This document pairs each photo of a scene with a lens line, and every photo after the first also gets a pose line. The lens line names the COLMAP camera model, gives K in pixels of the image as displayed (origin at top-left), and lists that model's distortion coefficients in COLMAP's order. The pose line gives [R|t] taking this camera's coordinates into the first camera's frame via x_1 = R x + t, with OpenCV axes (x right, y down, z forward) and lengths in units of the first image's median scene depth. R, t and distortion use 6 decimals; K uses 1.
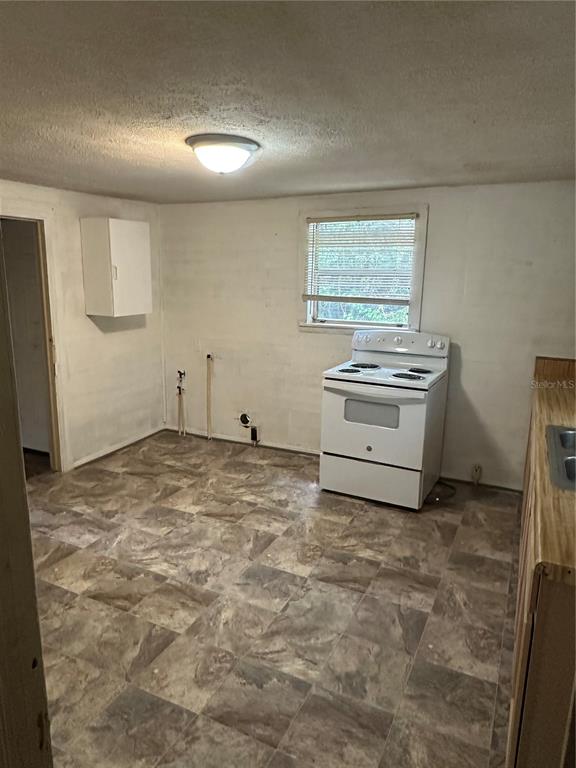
lens RADIAL K [[512.9, 0, 291.3], [0, 512.9, 380.5], [0, 0, 1]] dist [-0.004412, -0.001275]
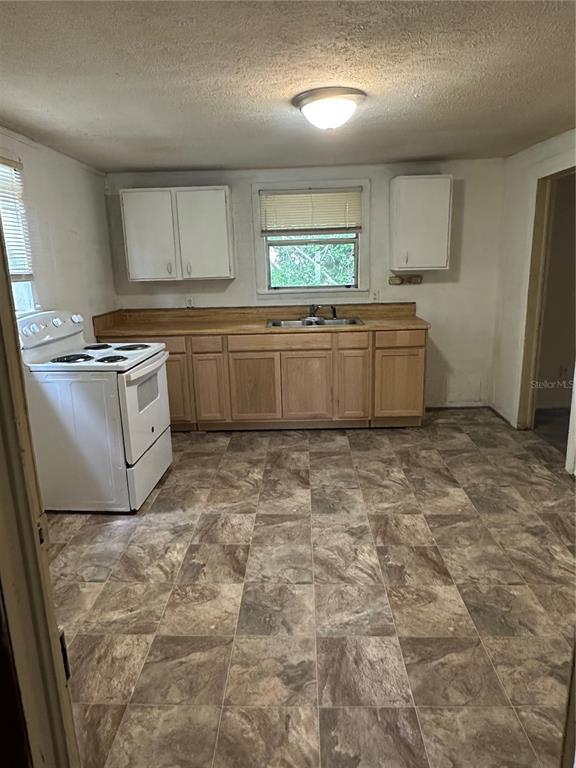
lens RADIAL K [[512.9, 0, 291.5], [0, 512.9, 385.8], [0, 0, 1]] dist [-0.004412, -0.001275]
pose [[-0.426940, -0.221502, 0.876732, -0.923294], [0.202994, 0.921316, 0.331617, -0.239063], [-0.881201, 0.319552, -0.348383, 1.340815]]
